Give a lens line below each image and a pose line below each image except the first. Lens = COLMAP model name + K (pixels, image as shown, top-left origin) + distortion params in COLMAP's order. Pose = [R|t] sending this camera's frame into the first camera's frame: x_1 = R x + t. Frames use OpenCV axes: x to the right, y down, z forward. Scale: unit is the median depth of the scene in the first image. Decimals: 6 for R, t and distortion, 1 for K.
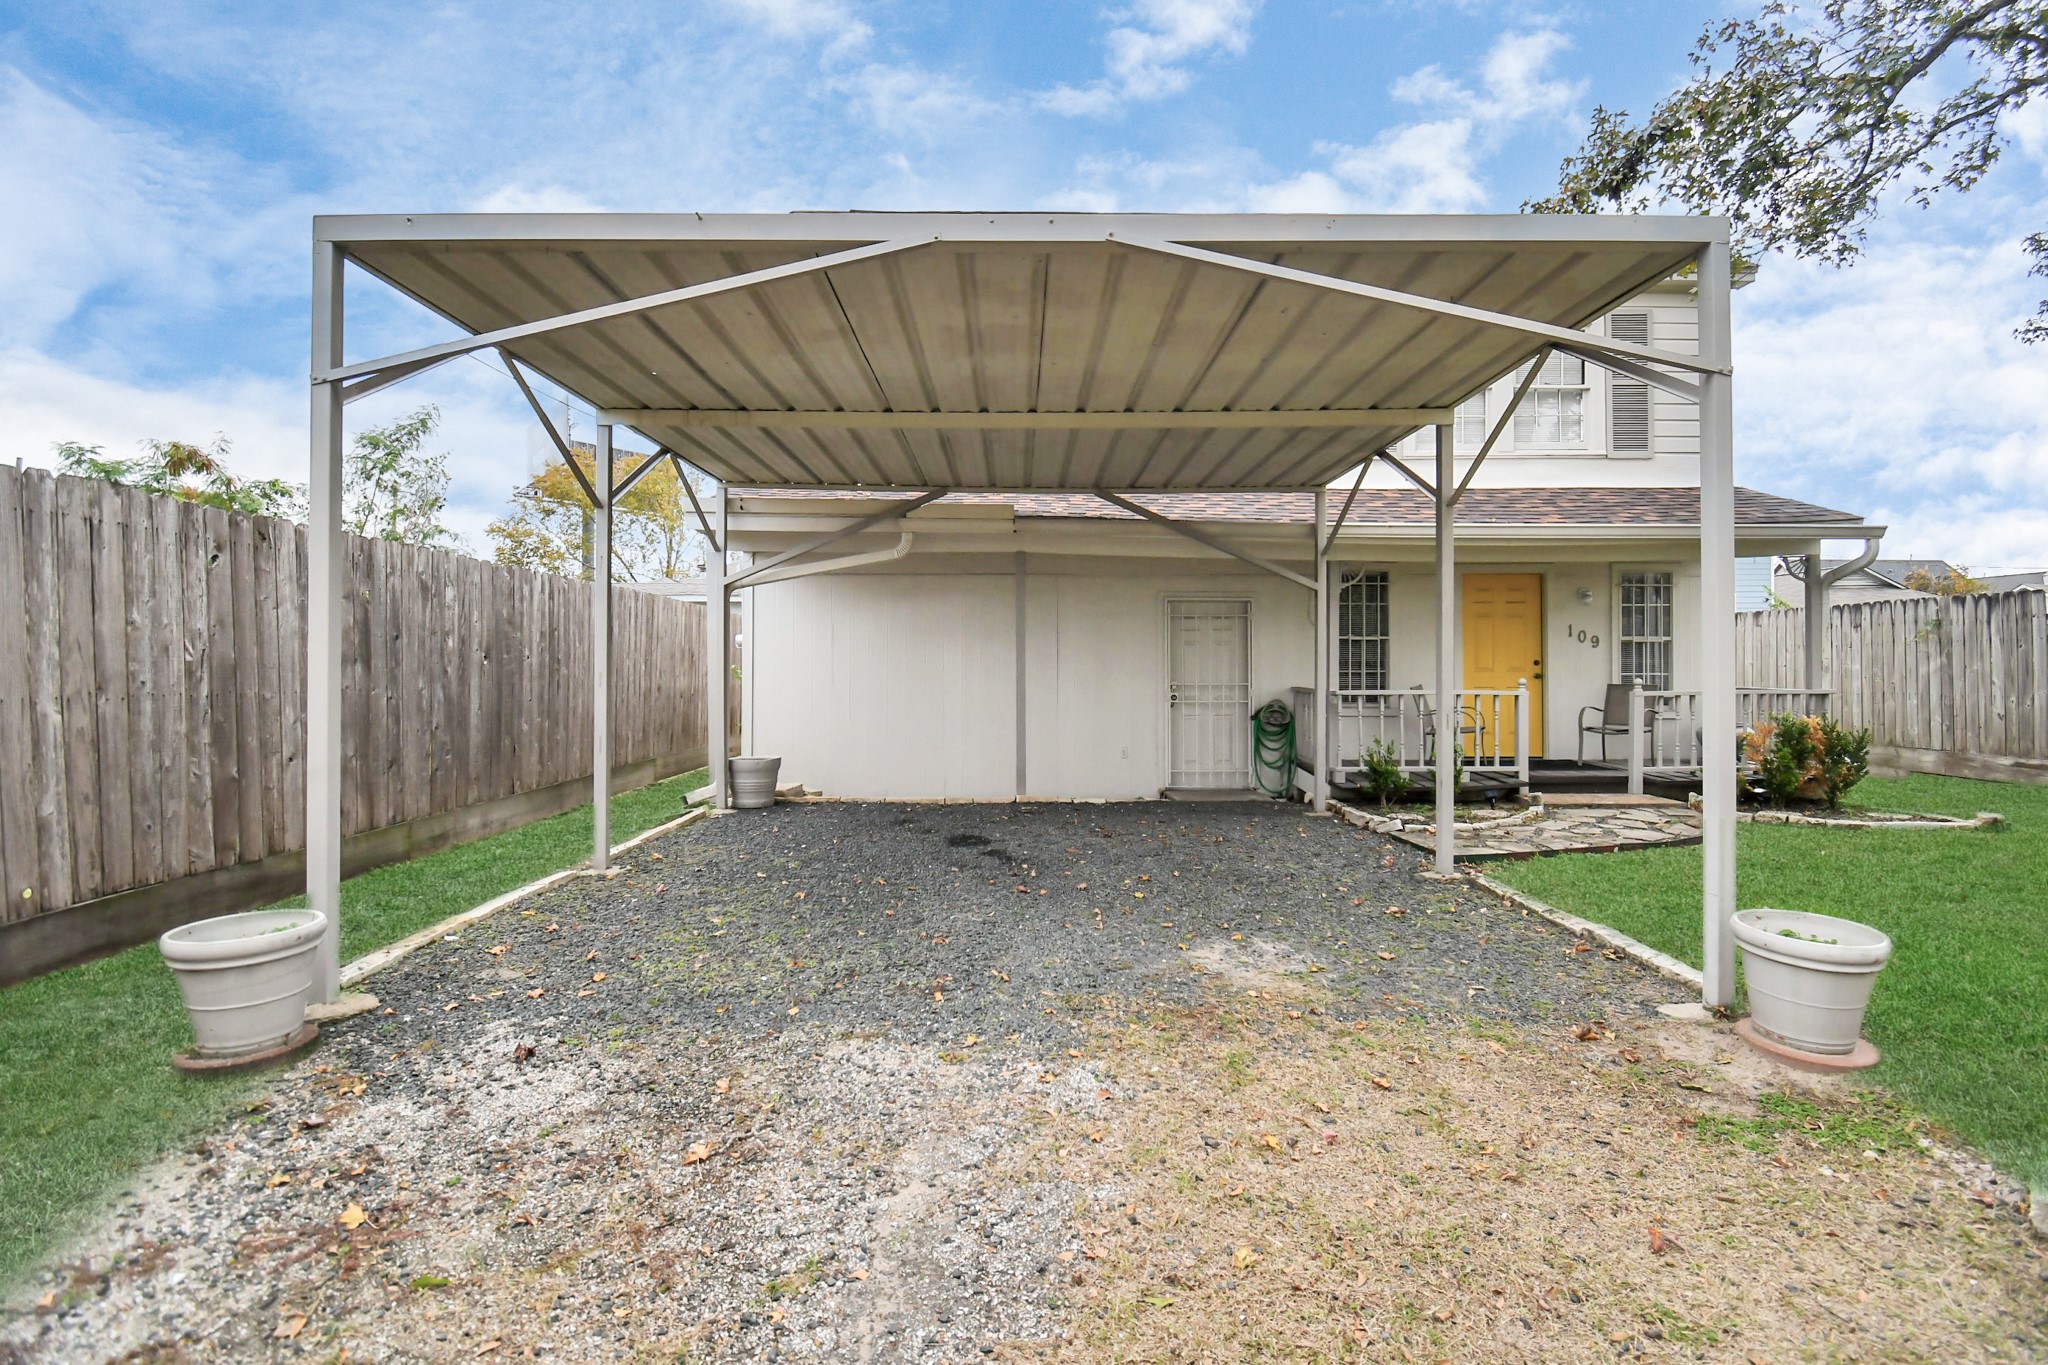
lens RADIAL K [[919.0, 0, 1023.4], [0, 919.0, 673.5], [0, 0, 1]] dist [0.018568, -0.025109]
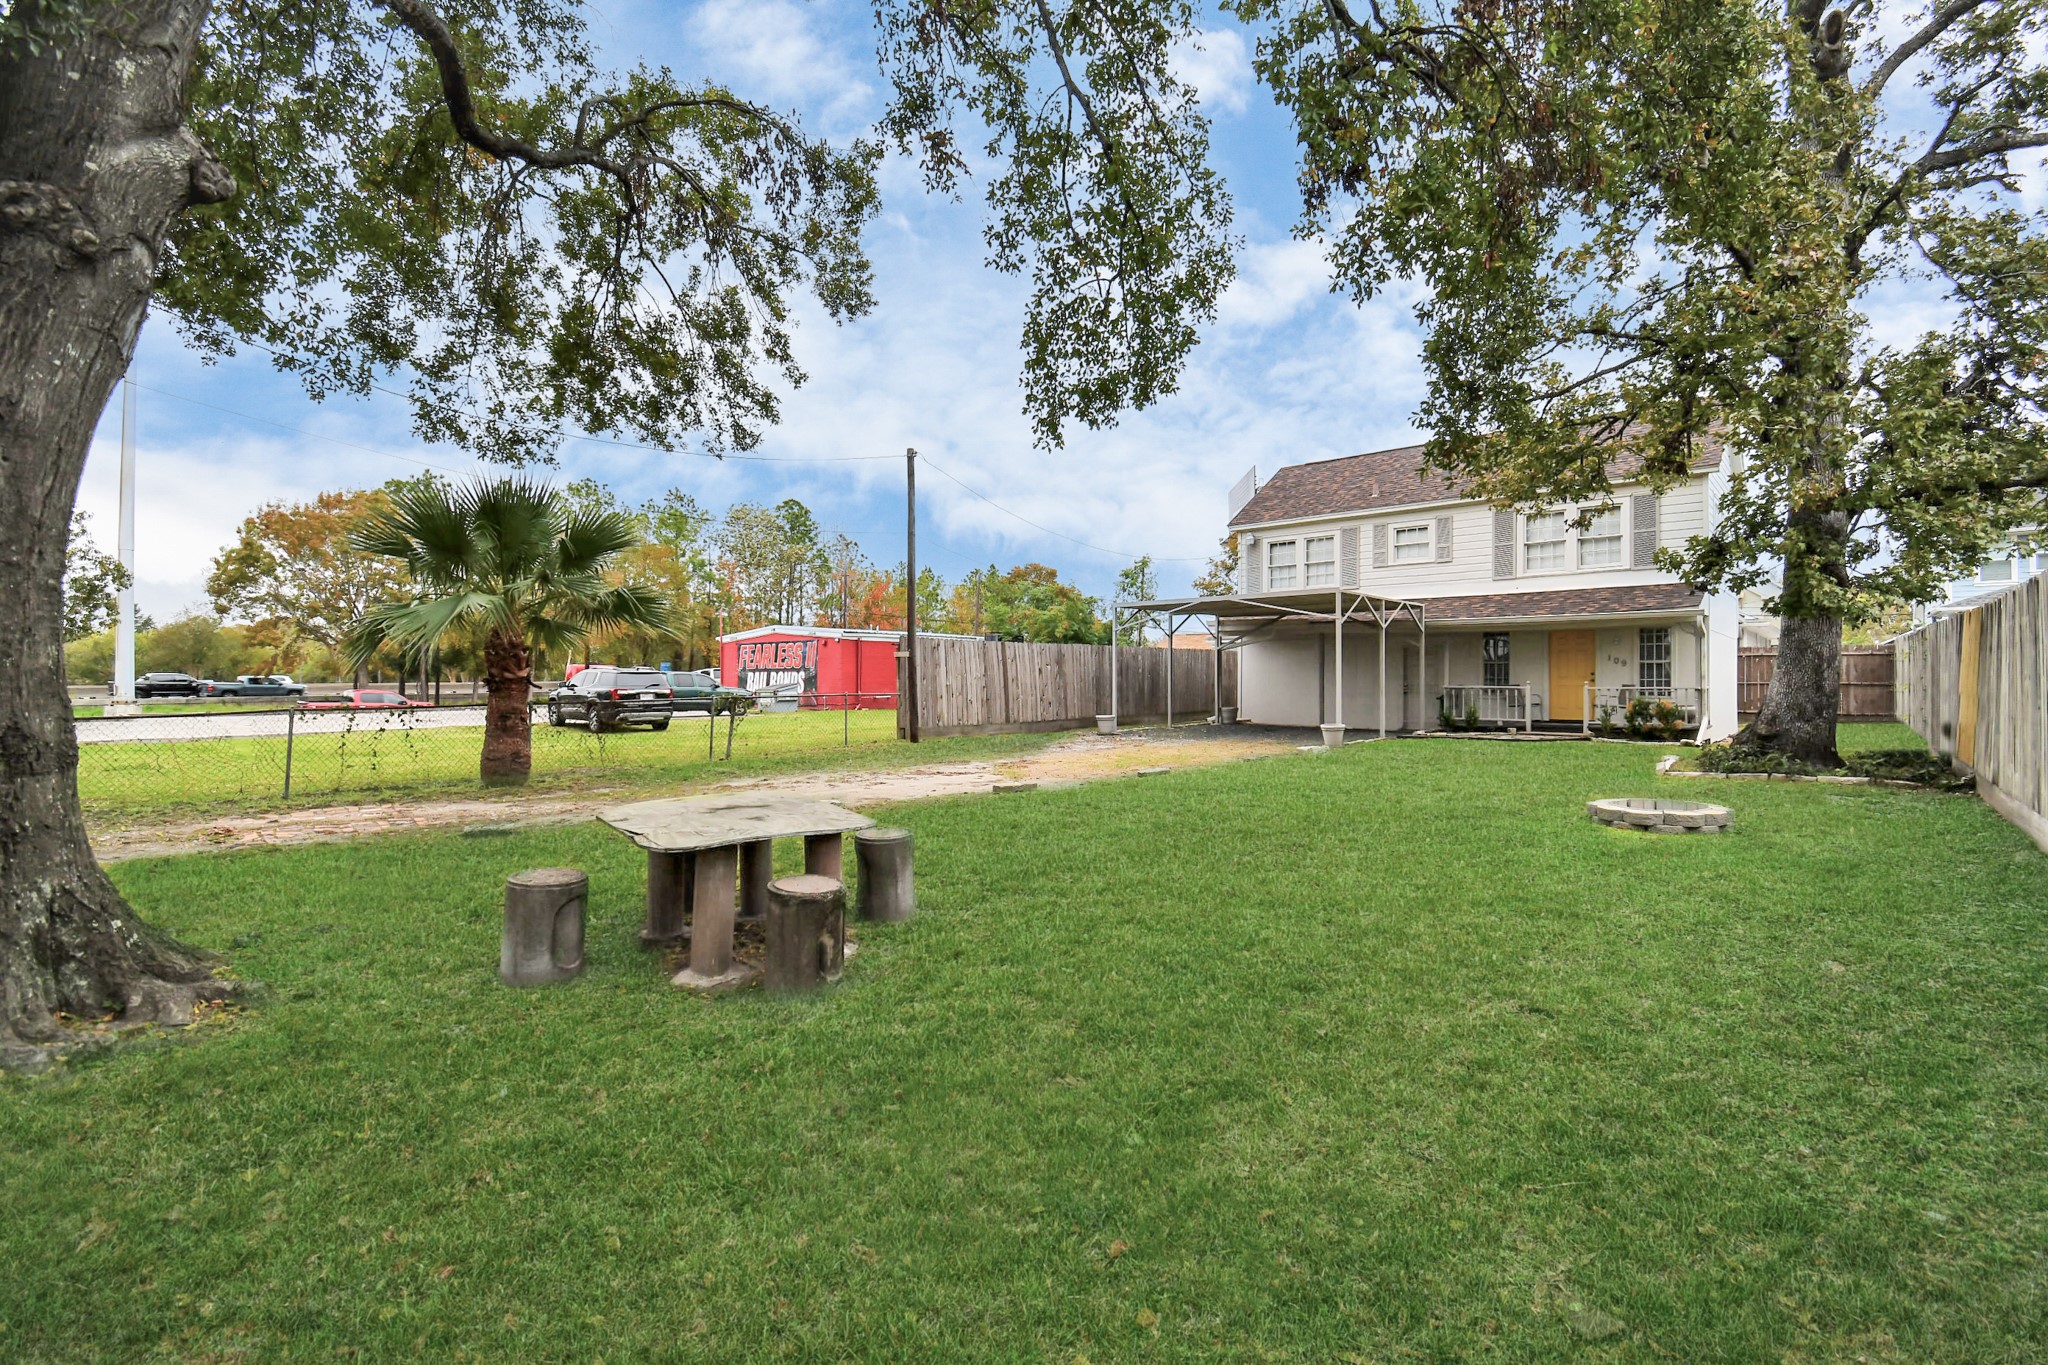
lens RADIAL K [[912.9, 0, 990.6], [0, 912.9, 676.9], [0, 0, 1]] dist [0.000828, 0.000006]
pose [[0.730156, -0.000077, -0.683280, 1.013338], [-0.001731, 0.999997, -0.001962, 0.001368], [0.683278, 0.002615, 0.730153, -1.431636]]
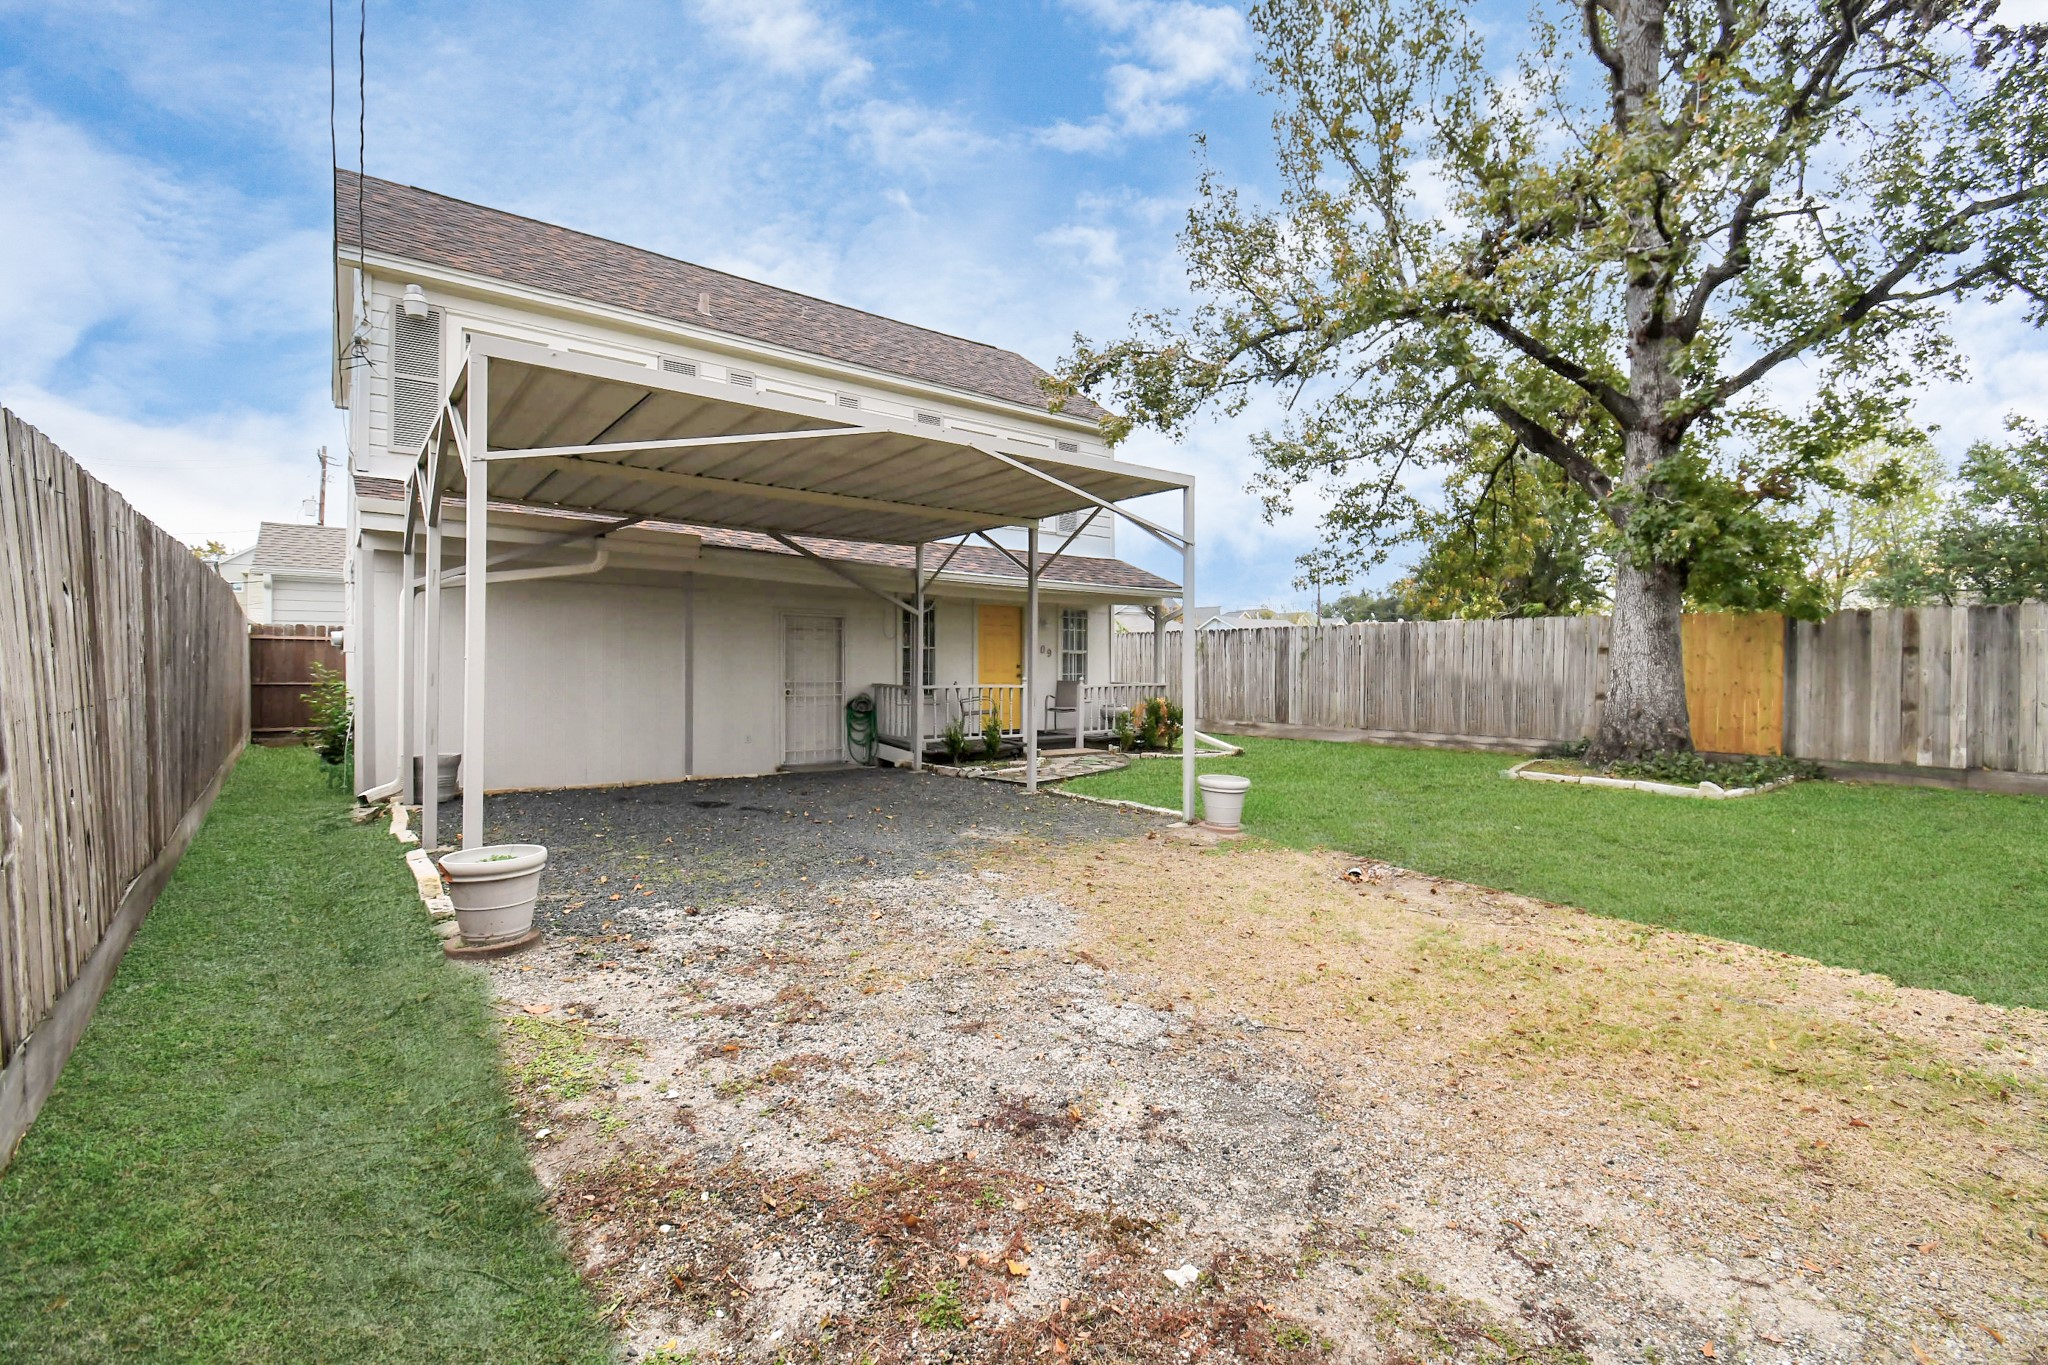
lens RADIAL K [[917.5, 0, 1058.3], [0, 917.5, 682.3], [0, 0, 1]] dist [0.014012, -0.000173]
pose [[0.778746, -0.003910, 0.627328, -0.346273], [-0.003928, 0.999931, 0.011108, -0.003190], [-0.627328, -0.011115, 0.778676, -0.214550]]
